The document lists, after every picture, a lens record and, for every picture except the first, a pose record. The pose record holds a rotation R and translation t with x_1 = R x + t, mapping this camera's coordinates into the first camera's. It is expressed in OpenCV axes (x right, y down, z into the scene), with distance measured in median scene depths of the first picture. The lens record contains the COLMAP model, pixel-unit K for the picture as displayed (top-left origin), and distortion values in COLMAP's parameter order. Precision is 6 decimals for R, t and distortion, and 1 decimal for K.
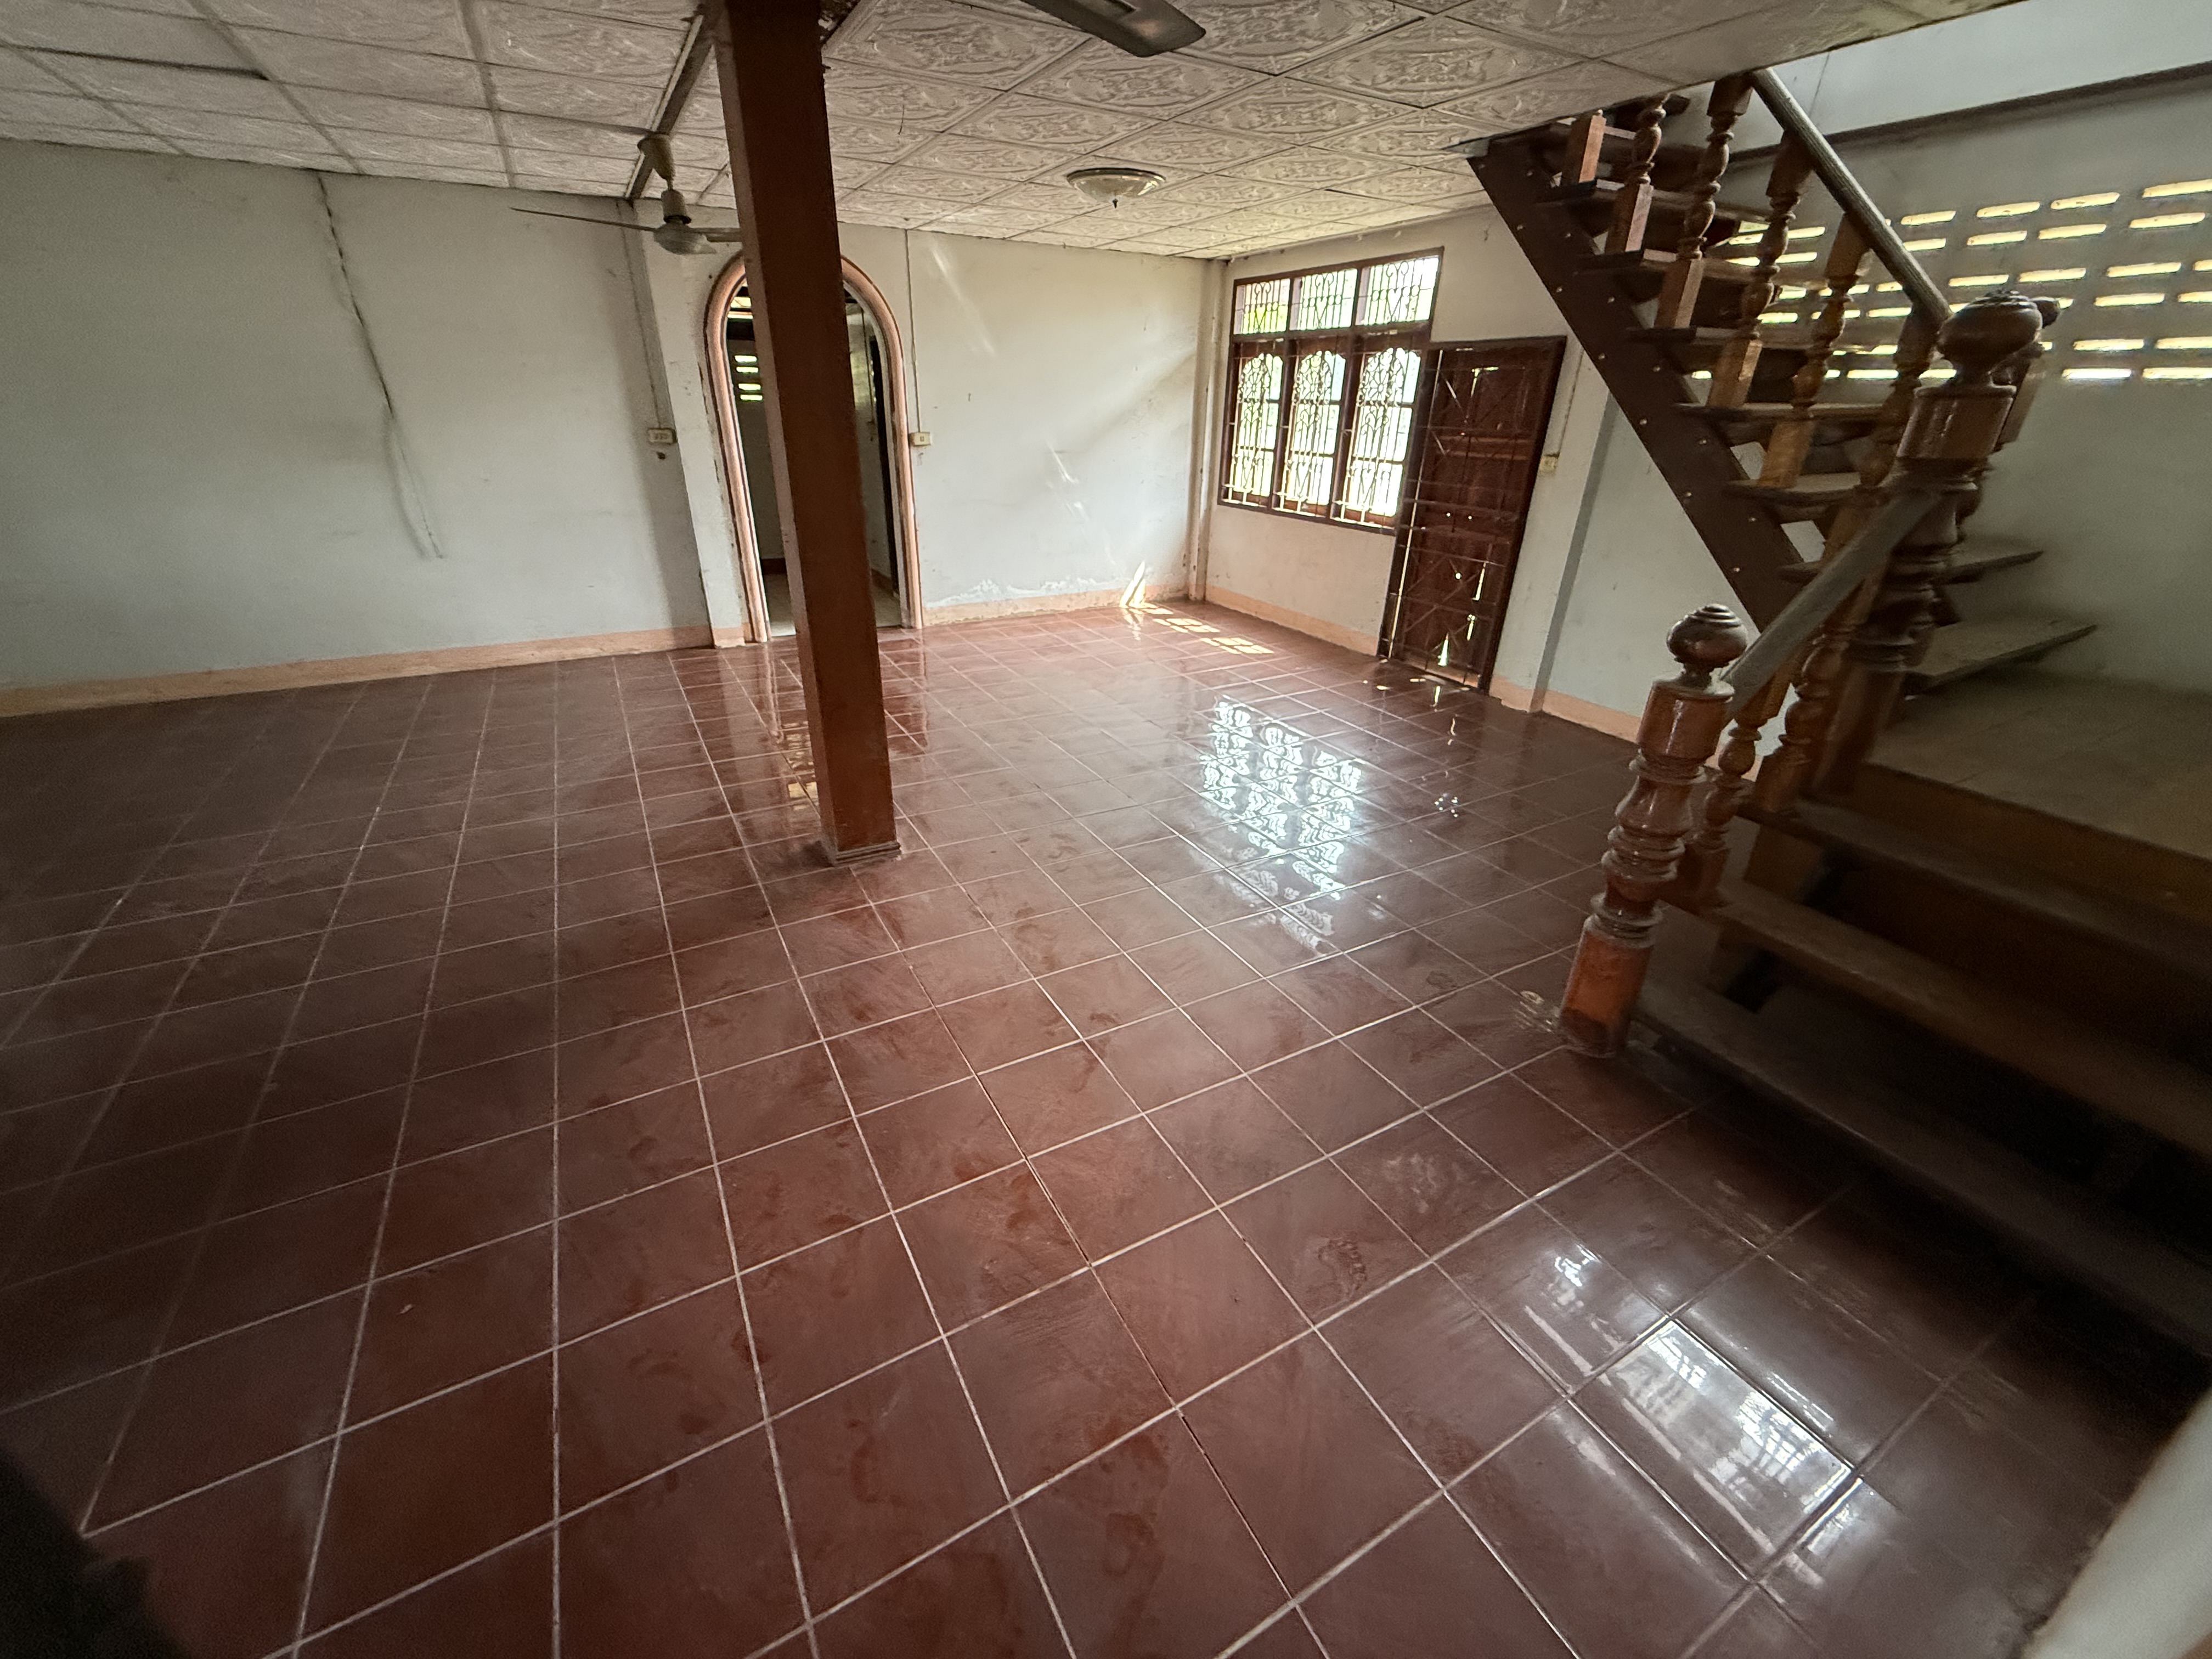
lens RADIAL K [[885.7, 0, 1100.8], [0, 885.7, 826.4], [0, 0, 1]] dist [-0.000479, 0.000242]
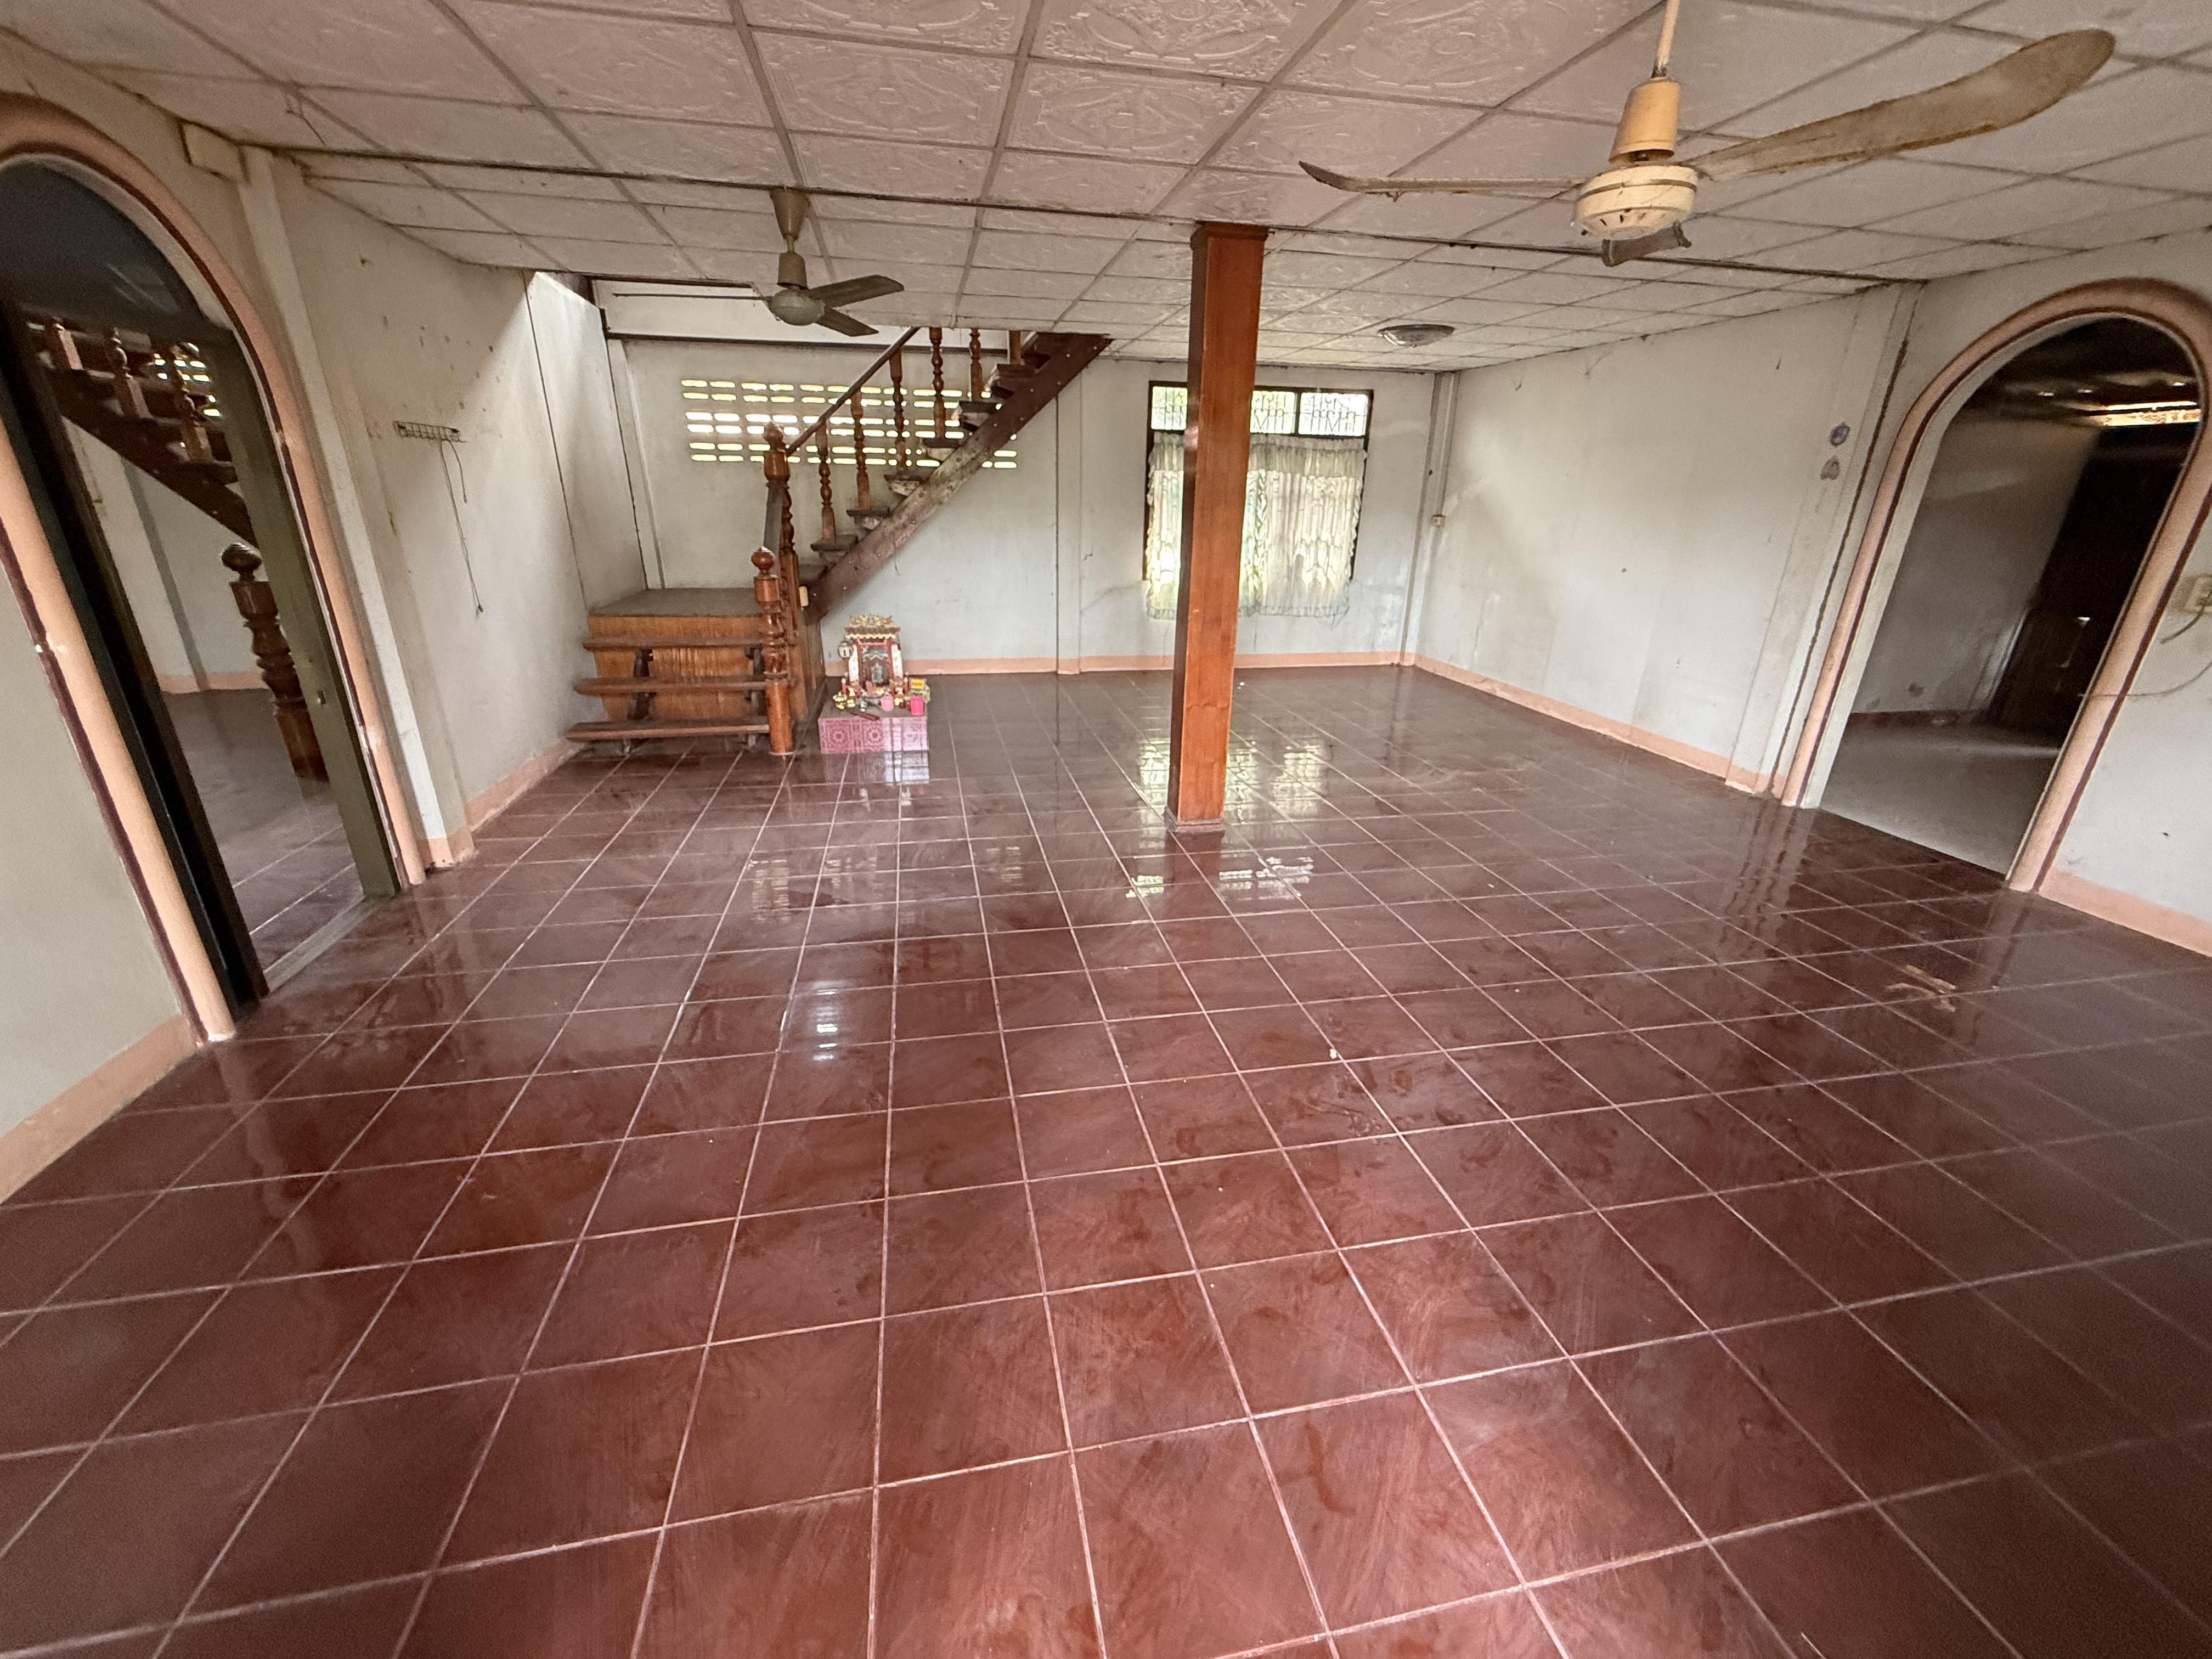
lens RADIAL K [[885.7, 0, 1097.8], [0, 885.7, 833.0], [0, 0, 1]] dist [-0.000479, 0.000242]
pose [[0.297220, -0.359188, 0.884672, -0.594147], [0.410092, 0.884753, 0.221444, 0.519406], [-0.862256, 0.296979, 0.410267, -1.040380]]
